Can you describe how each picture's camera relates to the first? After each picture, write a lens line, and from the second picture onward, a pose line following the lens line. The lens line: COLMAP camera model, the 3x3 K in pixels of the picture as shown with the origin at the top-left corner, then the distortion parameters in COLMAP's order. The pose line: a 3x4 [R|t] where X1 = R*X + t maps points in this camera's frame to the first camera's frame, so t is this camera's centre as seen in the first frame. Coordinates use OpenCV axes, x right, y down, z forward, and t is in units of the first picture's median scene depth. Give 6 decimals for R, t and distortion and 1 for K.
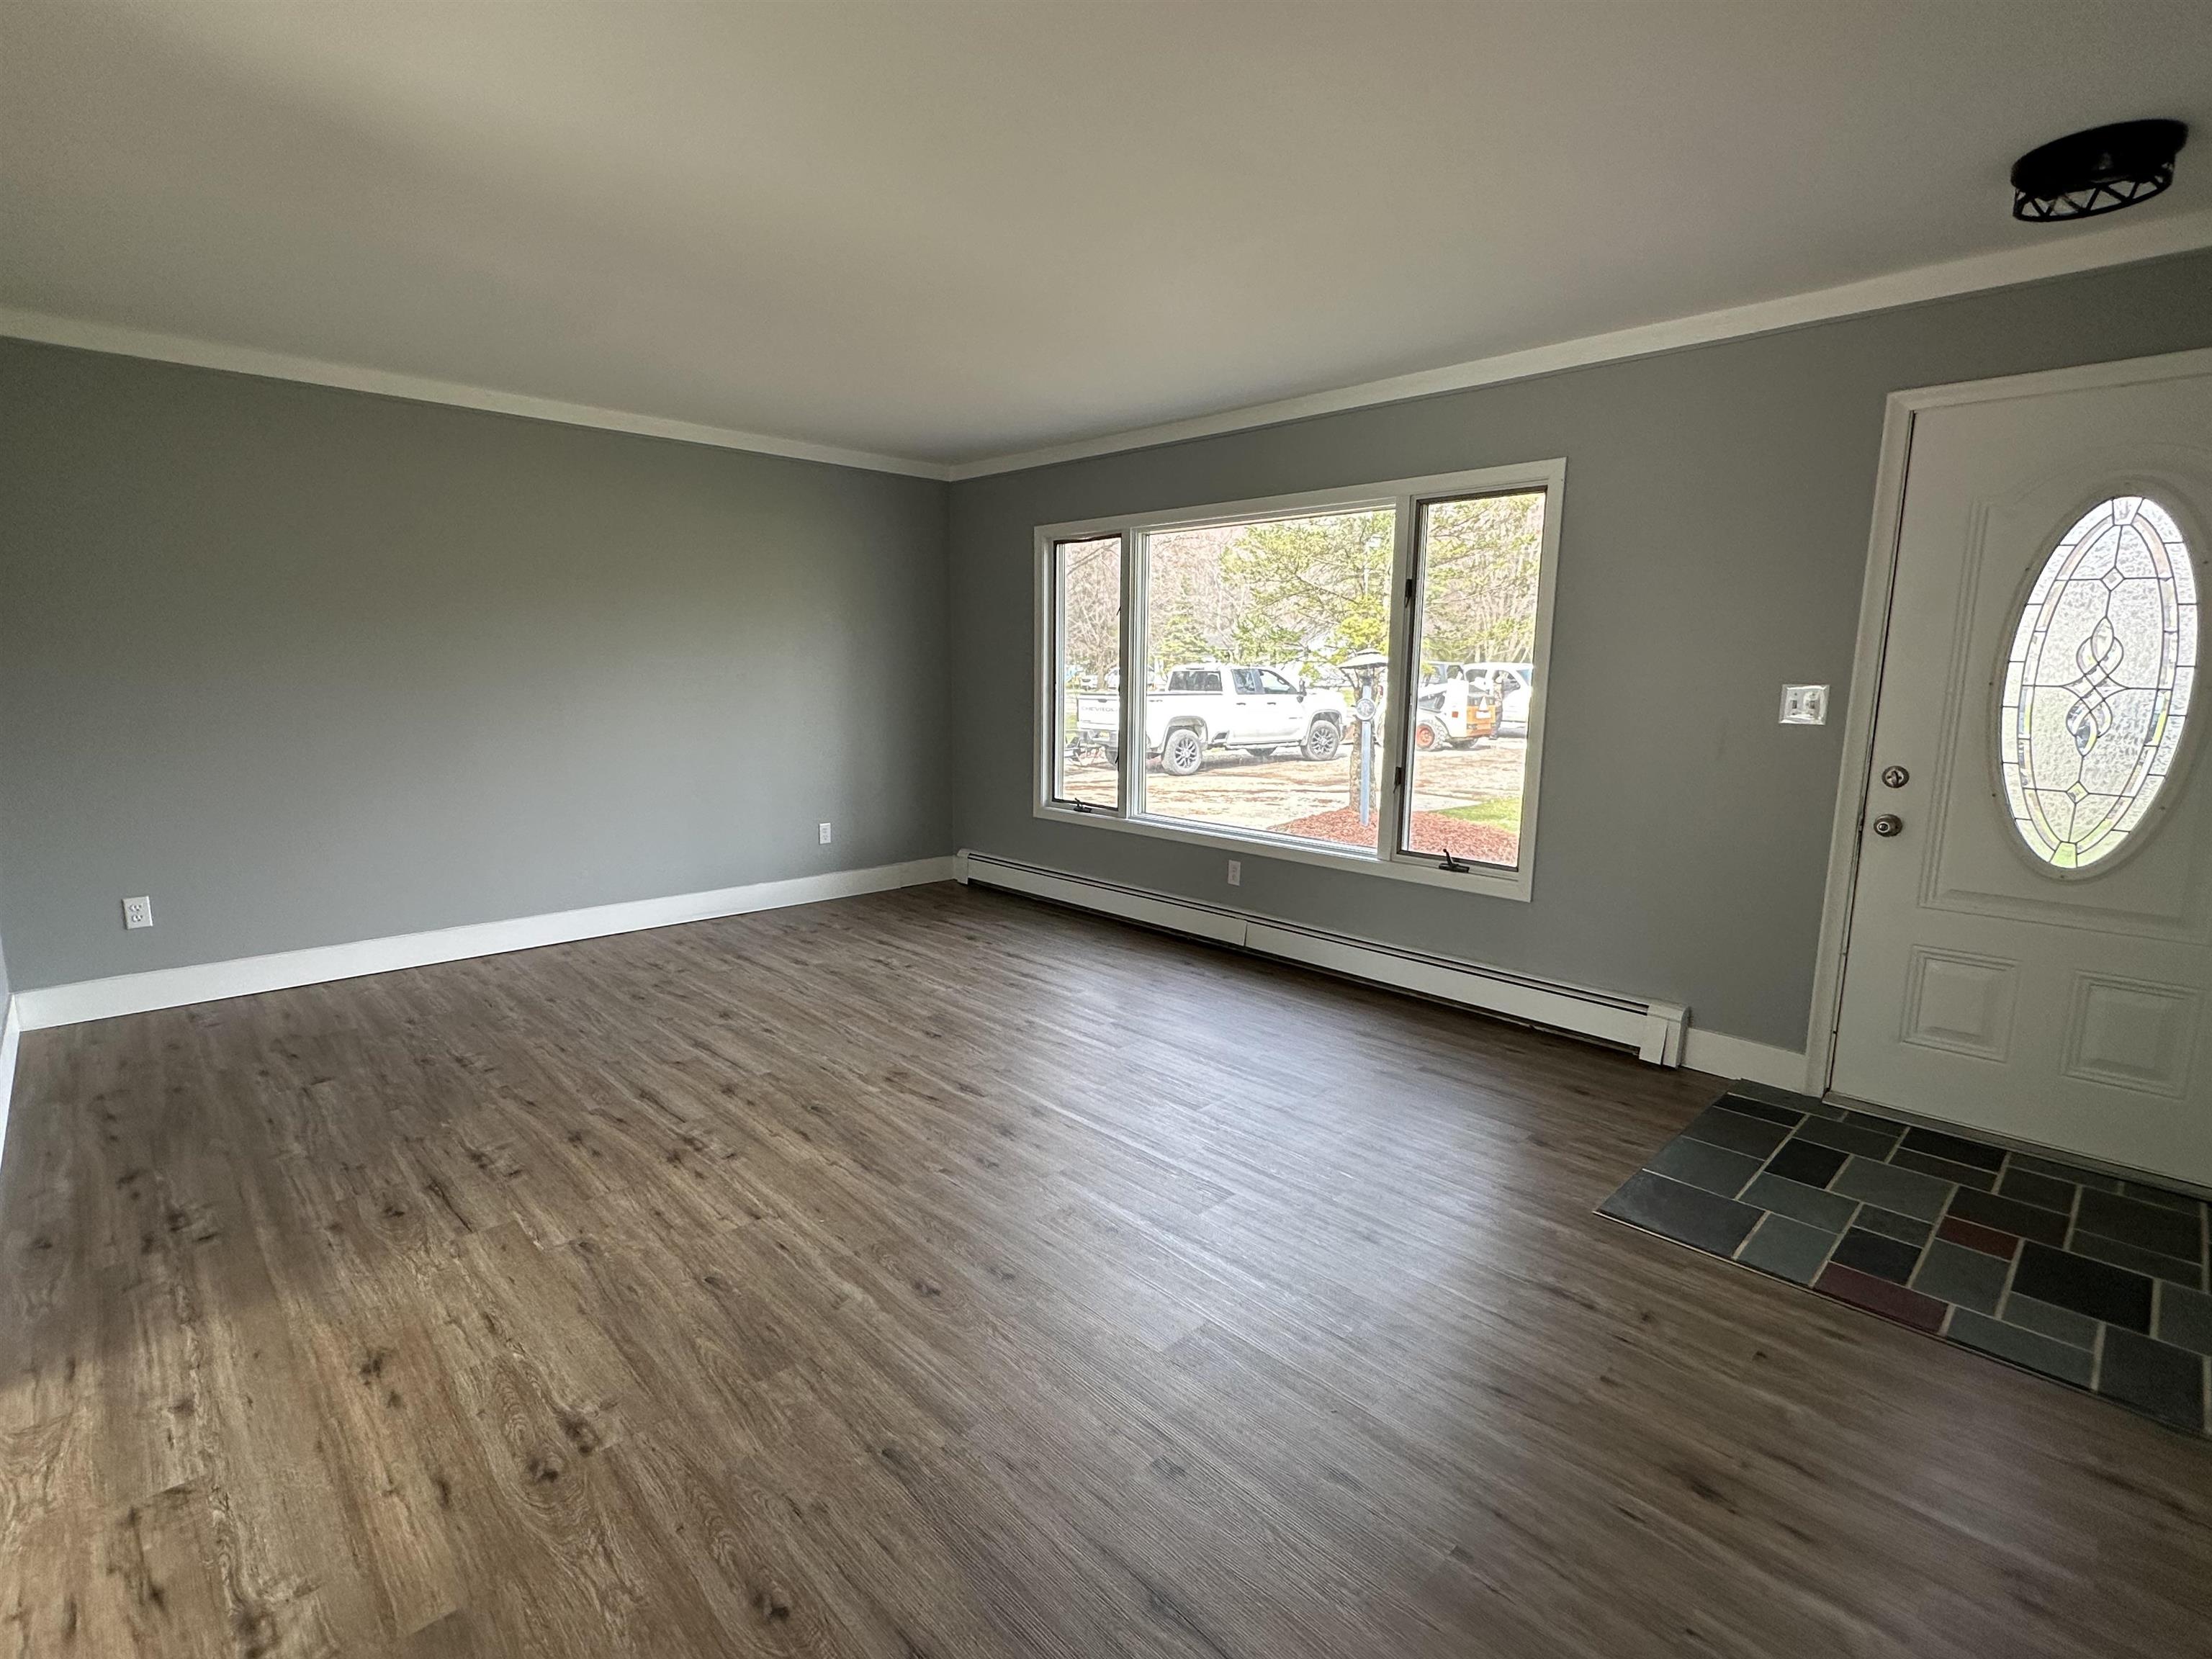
lens RADIAL K [[1031.0, 0, 1101.6], [0, 1031.0, 838.7], [0, 0, 1]] dist [-0.002964, -0.000416]
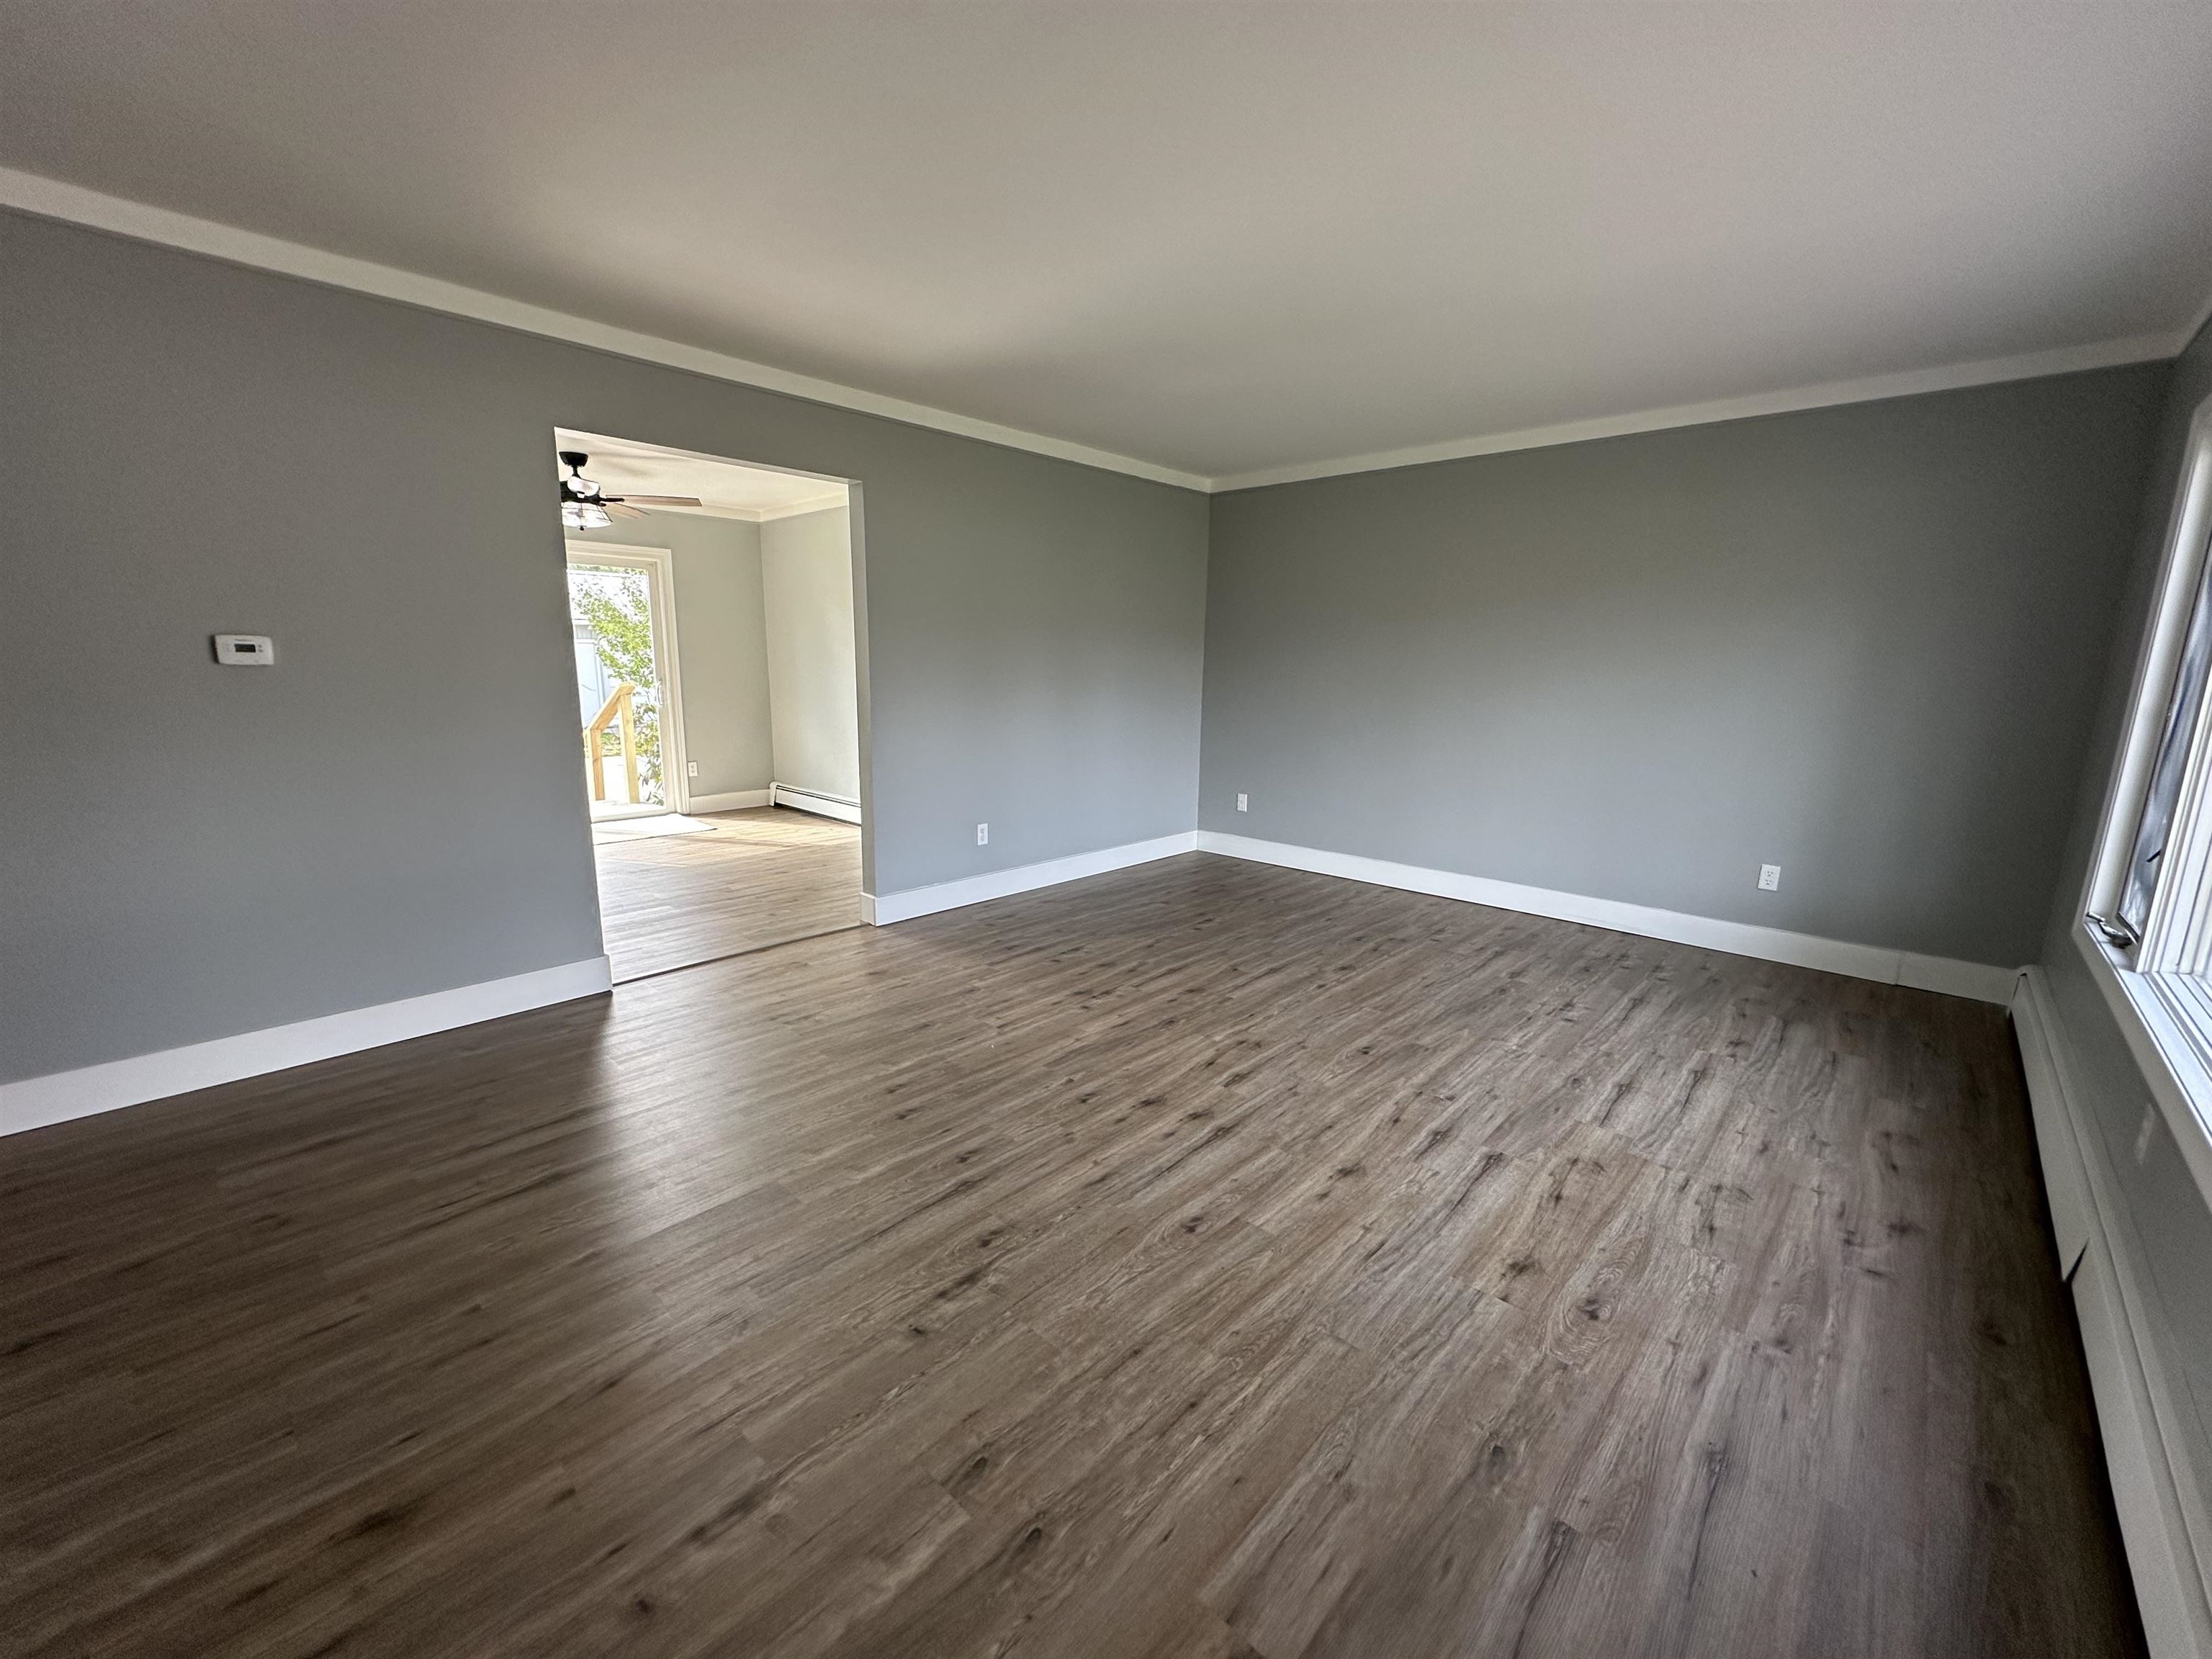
lens RADIAL K [[885.5, 0, 1100.5], [0, 885.5, 824.1], [0, 0, 1]] dist [-0.001240, -0.000441]
pose [[0.054535, 0.171744, -0.983631, 0.580106], [-0.180773, 0.970517, 0.159432, -0.094317], [0.982012, 0.169120, 0.083974, 0.660384]]
